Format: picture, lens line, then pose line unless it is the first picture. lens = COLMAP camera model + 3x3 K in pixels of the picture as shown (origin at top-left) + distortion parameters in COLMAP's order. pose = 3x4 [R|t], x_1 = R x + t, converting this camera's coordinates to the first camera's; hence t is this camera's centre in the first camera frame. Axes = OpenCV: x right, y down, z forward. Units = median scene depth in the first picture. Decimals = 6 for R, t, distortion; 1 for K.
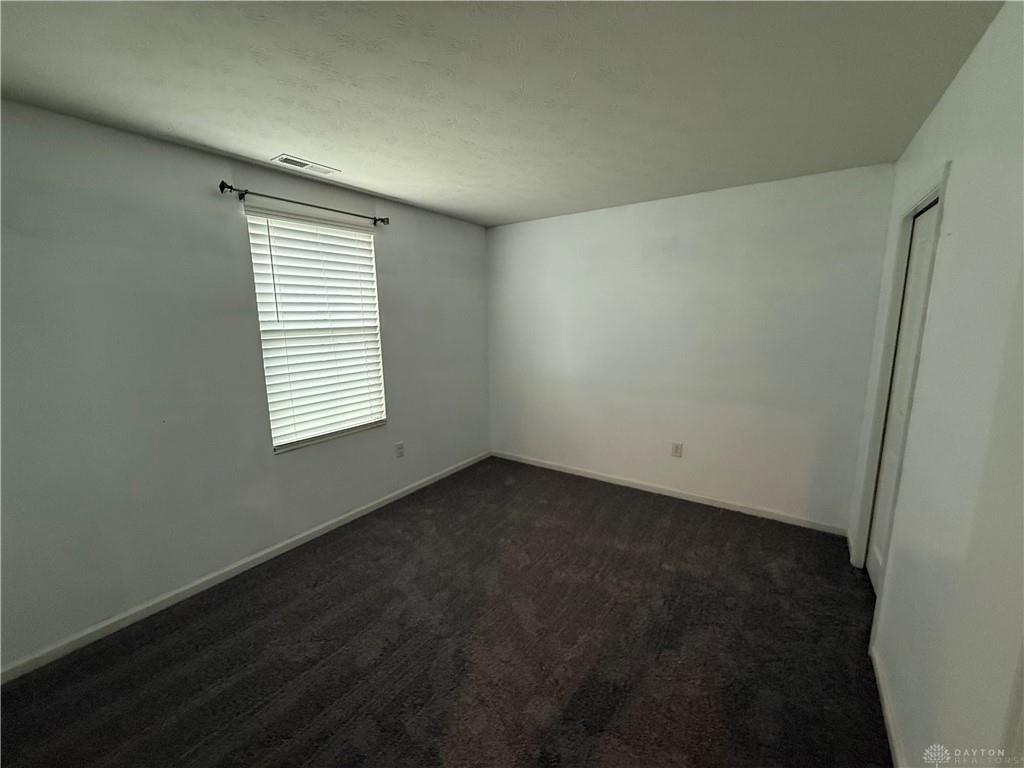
lens RADIAL K [[409.6, 0, 517.0], [0, 409.6, 384.5], [0, 0, 1]] dist [-0.010713, -0.000800]
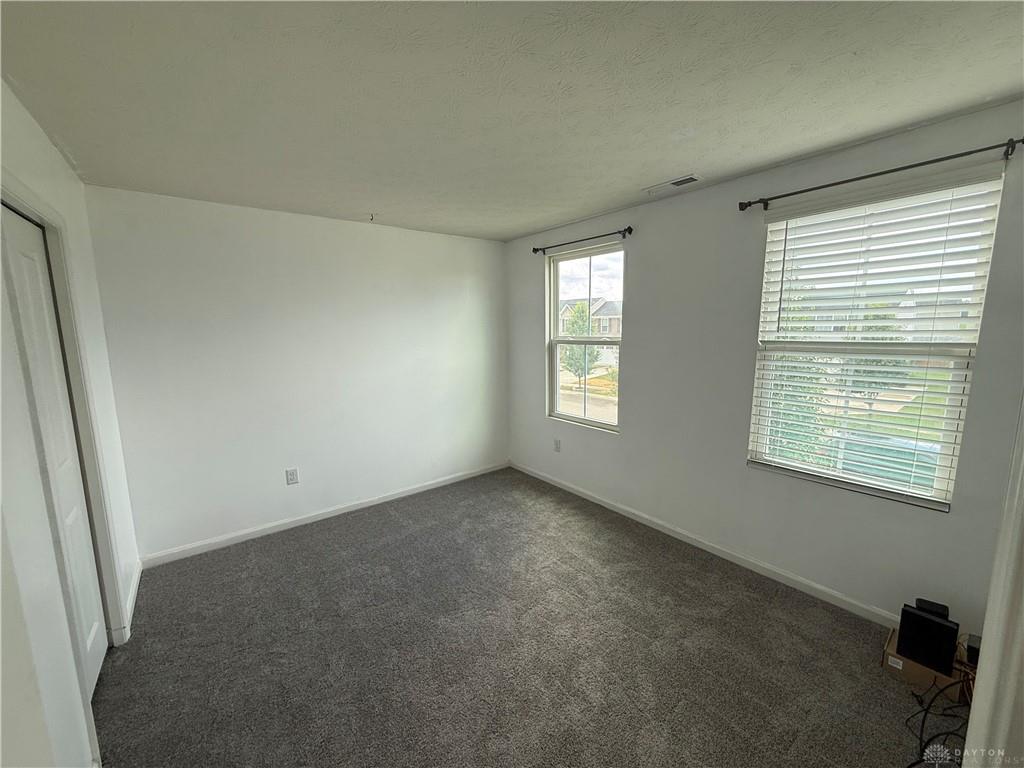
lens RADIAL K [[409.6, 0, 517.0], [0, 409.6, 384.5], [0, 0, 1]] dist [-0.010713, -0.000800]
pose [[-0.301879, 0.138298, -0.943262, 0.497142], [-0.149642, 0.970284, 0.190151, -0.125778], [0.941529, 0.198554, -0.272213, 0.732355]]
